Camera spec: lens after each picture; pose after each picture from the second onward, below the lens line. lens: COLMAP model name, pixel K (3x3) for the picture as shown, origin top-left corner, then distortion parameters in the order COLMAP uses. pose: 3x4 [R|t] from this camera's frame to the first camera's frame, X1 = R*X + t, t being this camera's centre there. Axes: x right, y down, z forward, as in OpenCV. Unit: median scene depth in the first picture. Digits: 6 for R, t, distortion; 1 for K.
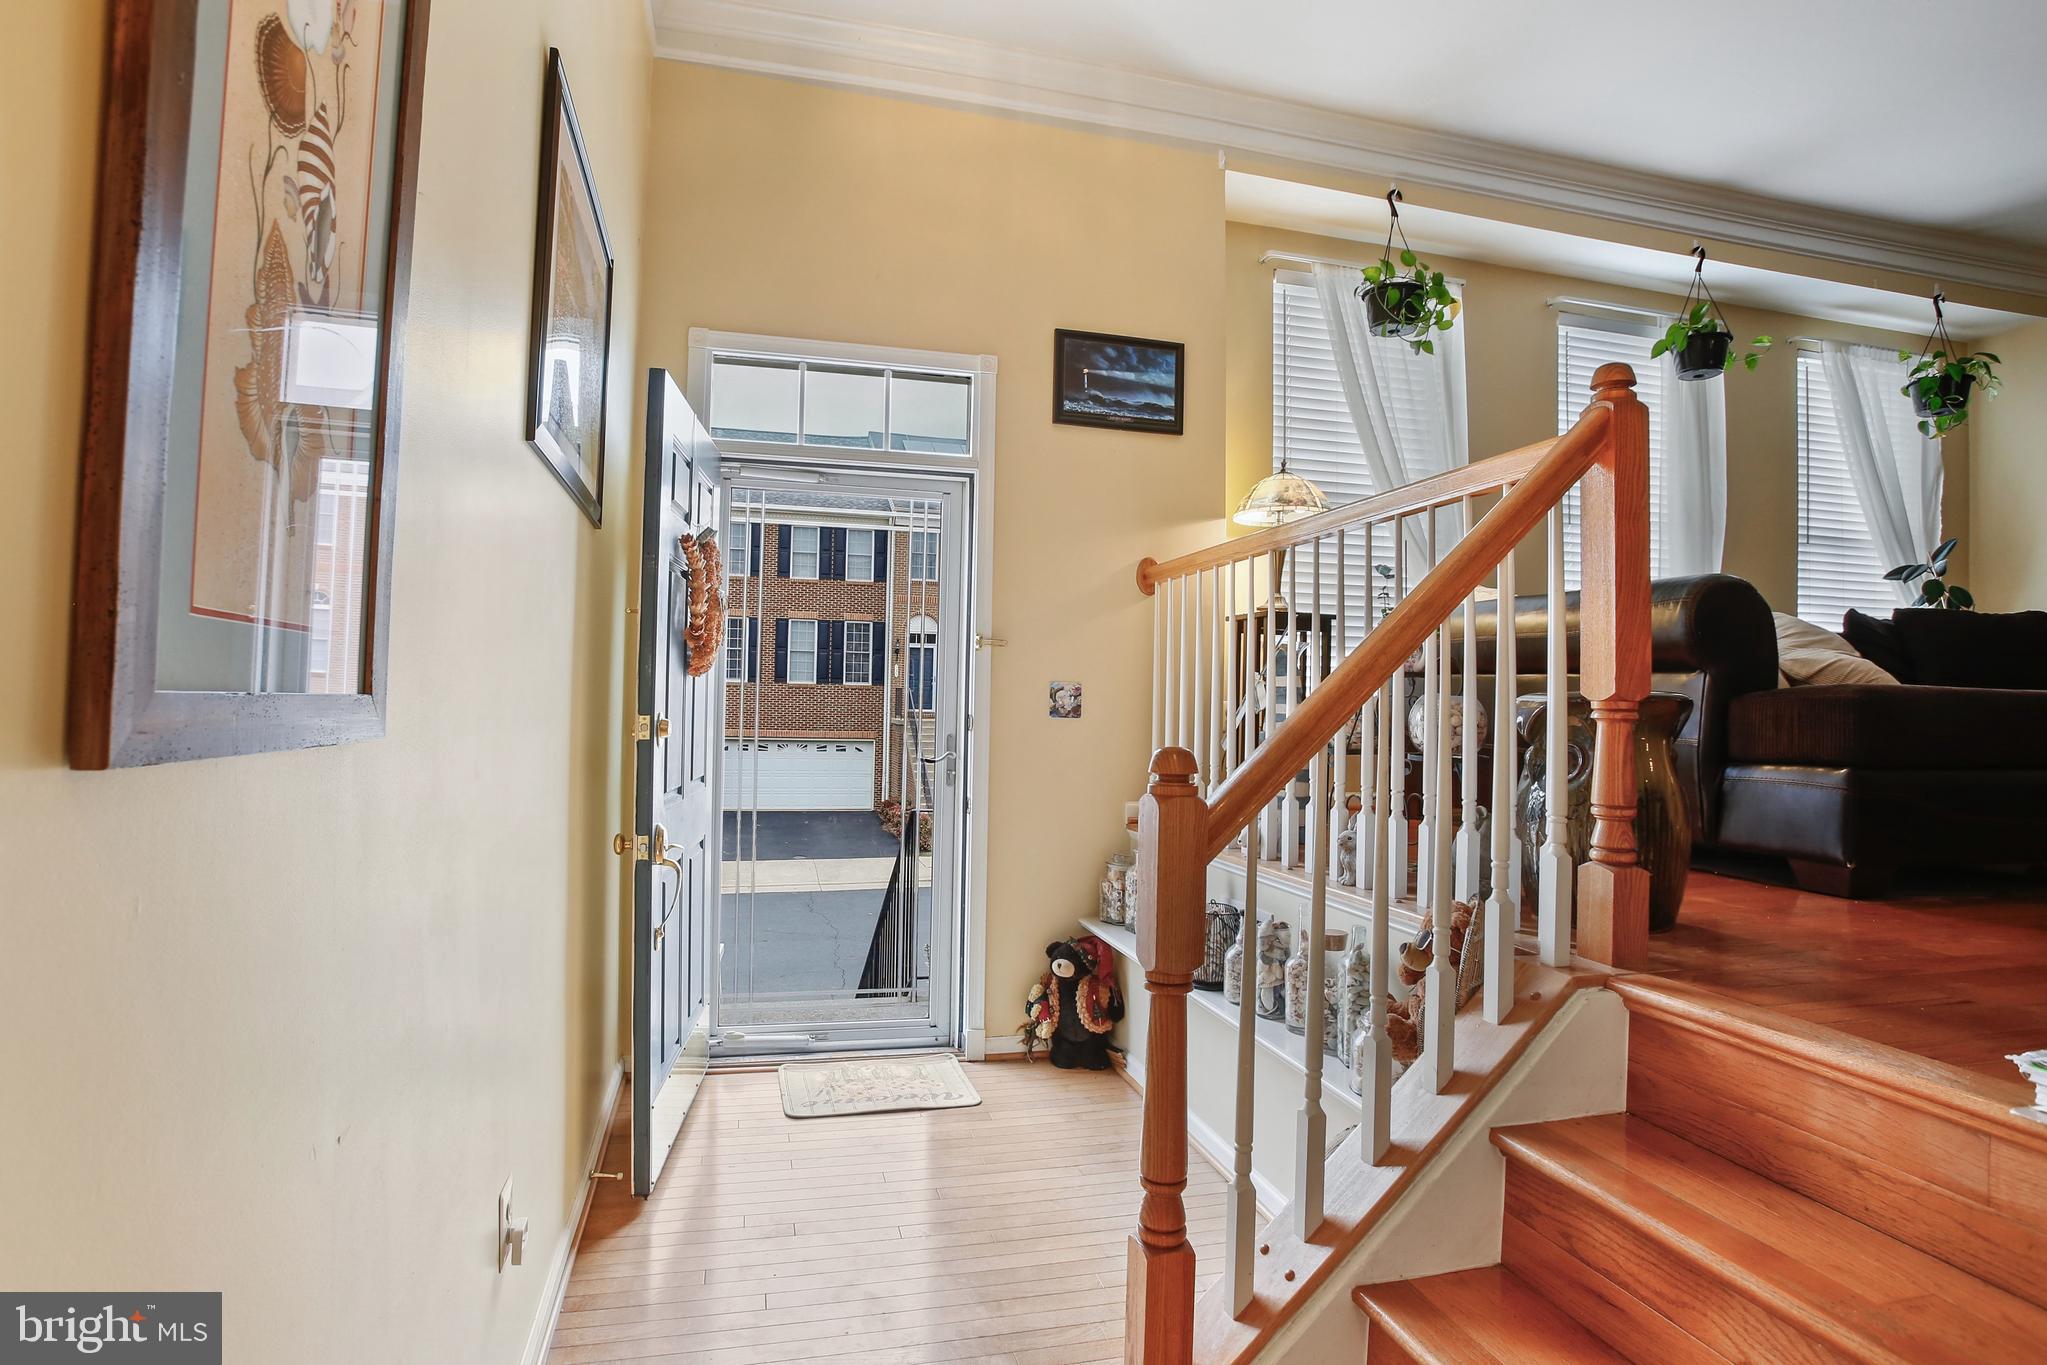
lens RADIAL K [[941.2, 0, 1023.5], [0, 941.2, 682.5], [0, 0, 1]] dist [-0.076174, 0.028166]
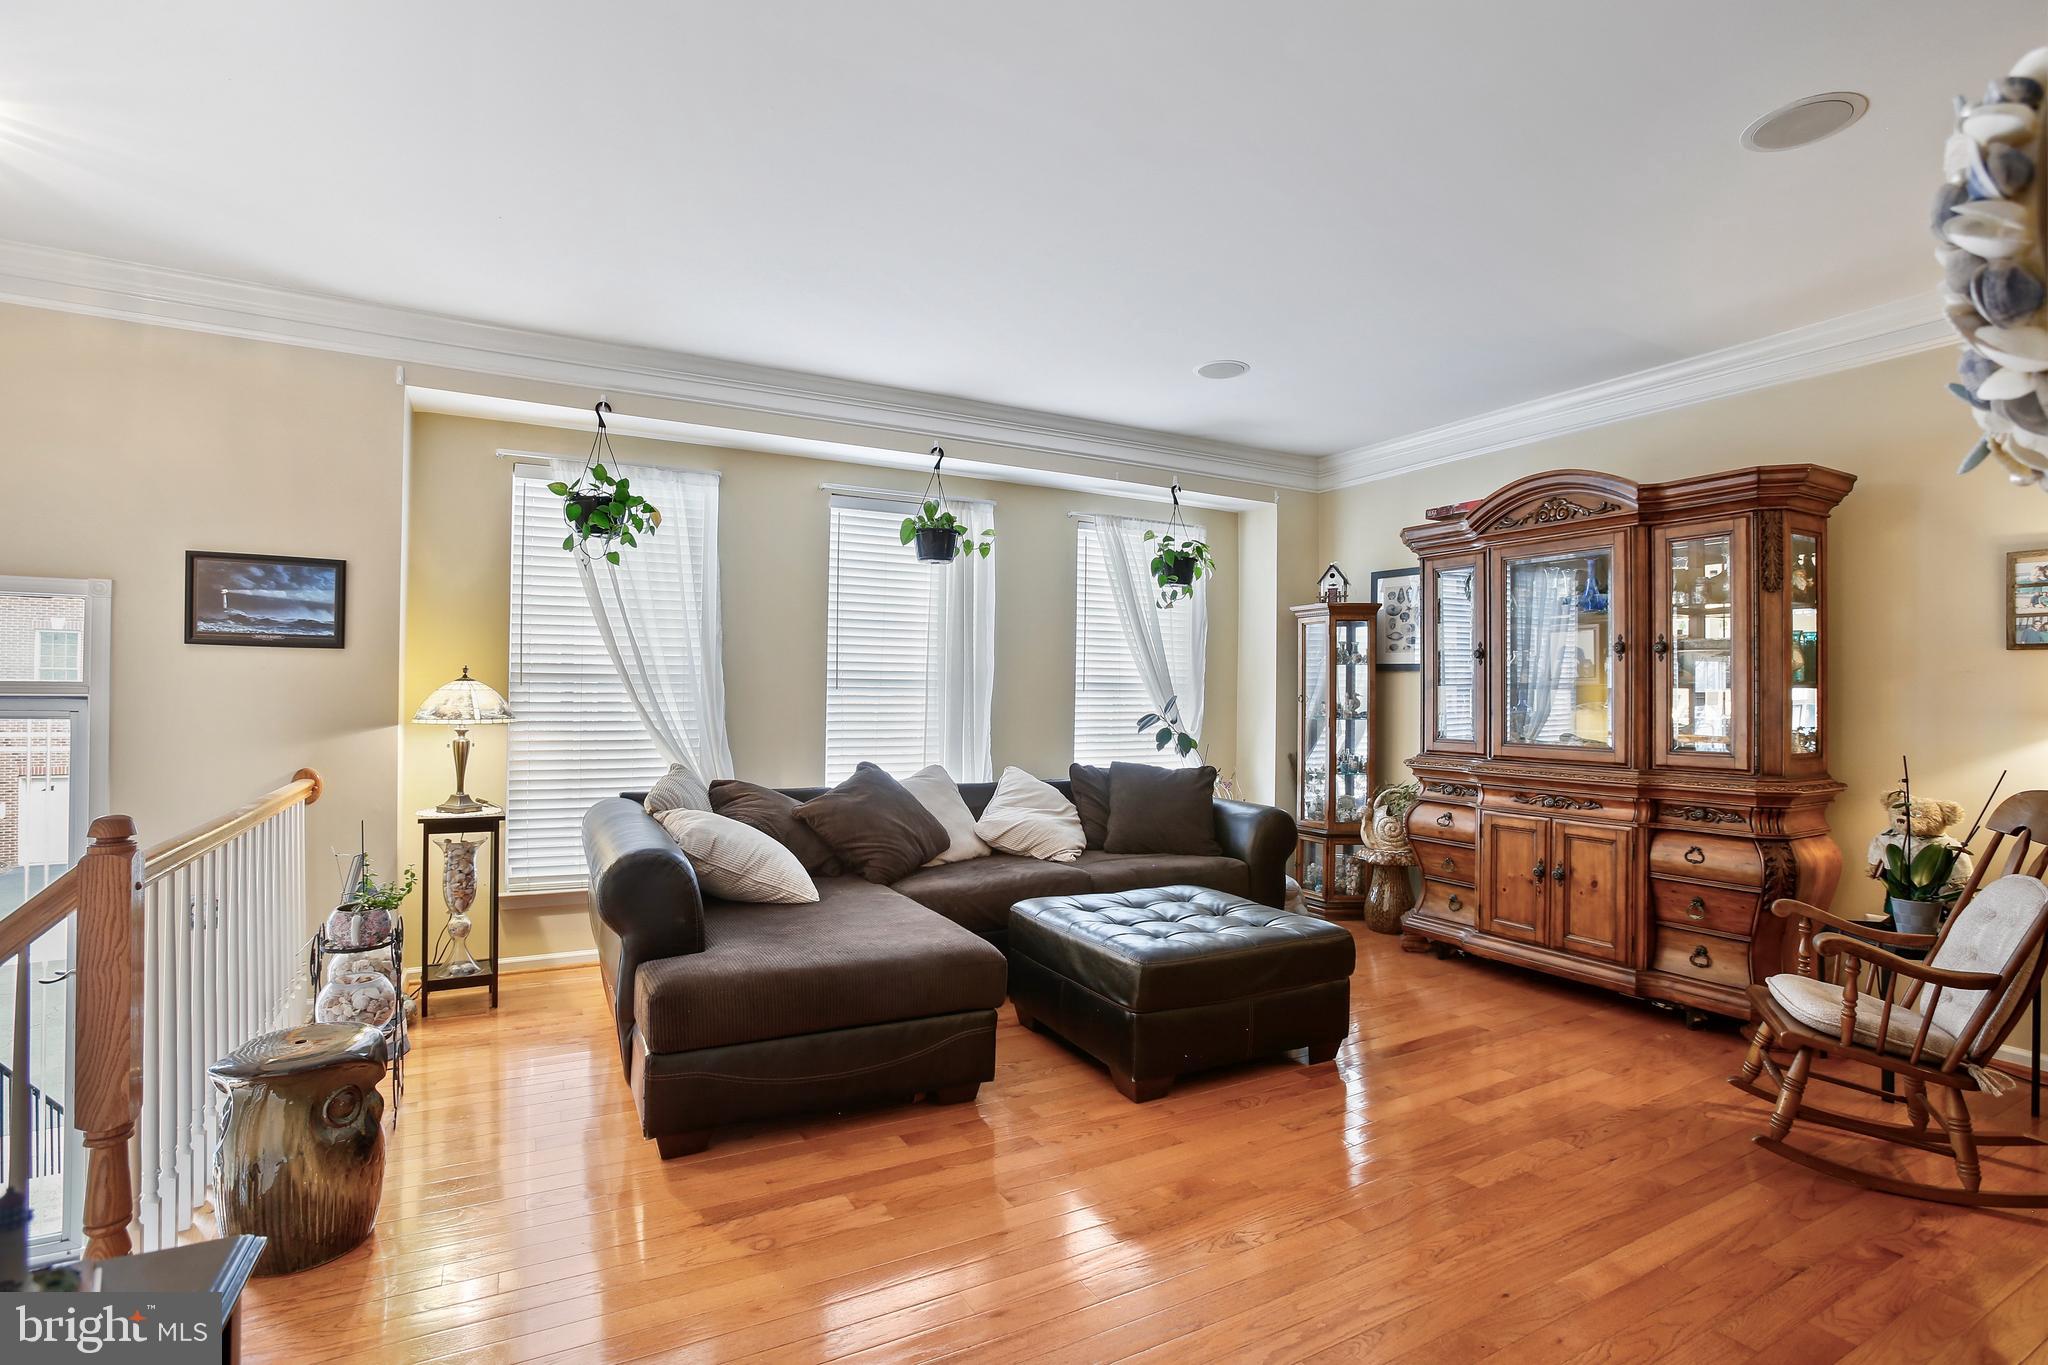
lens RADIAL K [[941.7, 0, 1024.0], [0, 941.7, 682.5], [0, 0, 1]] dist [-0.076174, 0.028166]
pose [[0.963592, -0.009958, 0.267192, 0.628192], [0.011410, 0.999927, -0.003880, -0.214895], [-0.267134, 0.006787, 0.963635, -0.177615]]
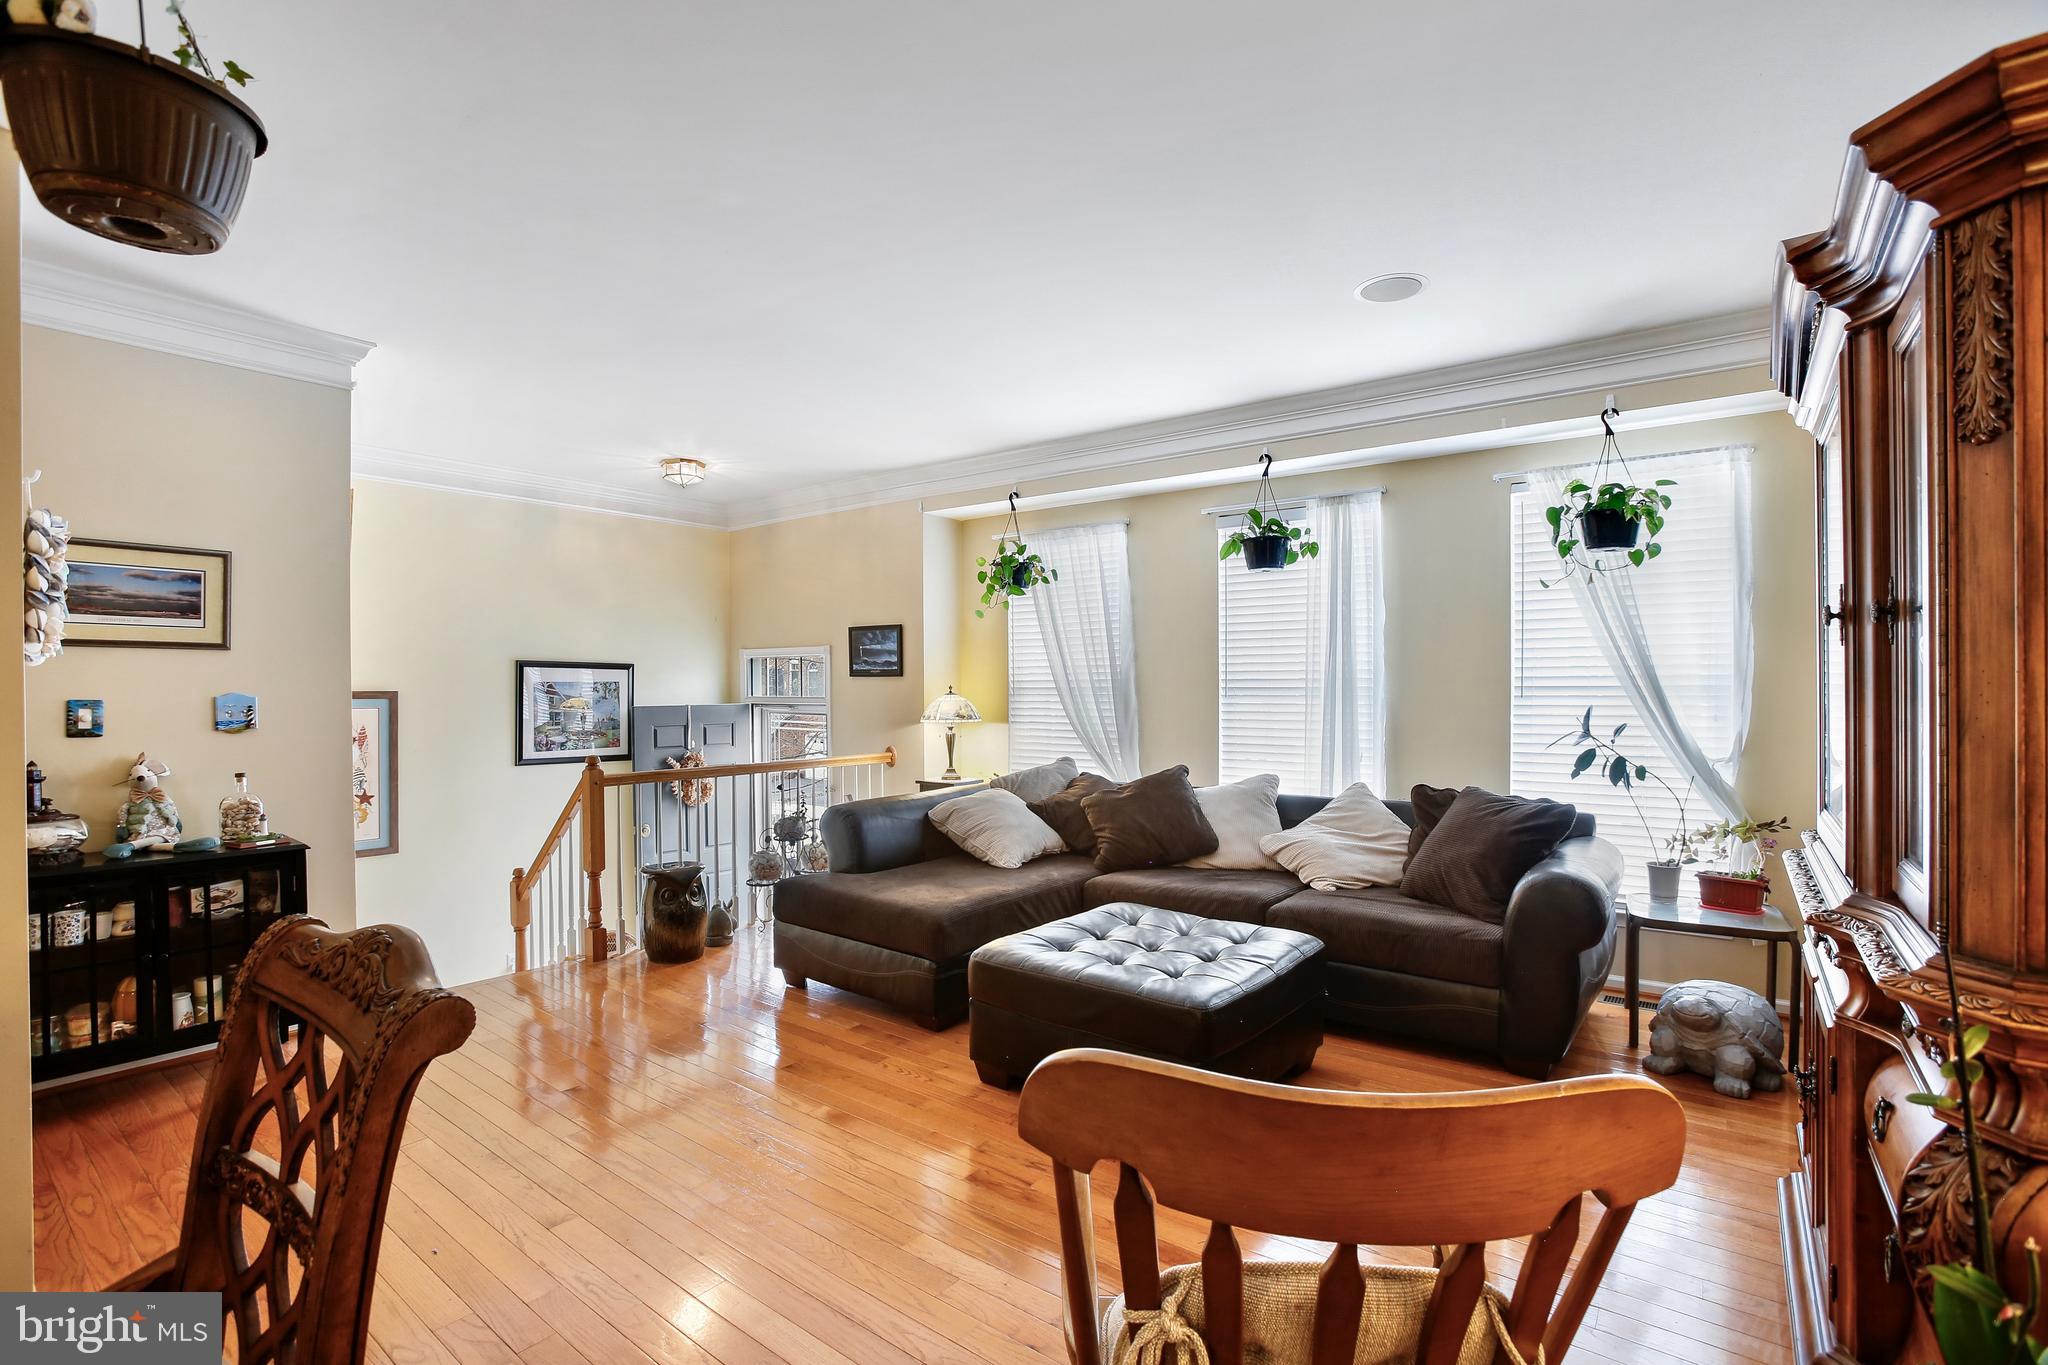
lens RADIAL K [[941.7, 0, 1024.0], [0, 941.7, 682.5], [0, 0, 1]] dist [-0.076174, 0.028166]
pose [[0.650167, -0.028783, -0.759246, 1.662688], [0.019582, 0.999585, -0.021126, -0.212026], [0.759539, -0.001132, 0.650461, 0.024739]]
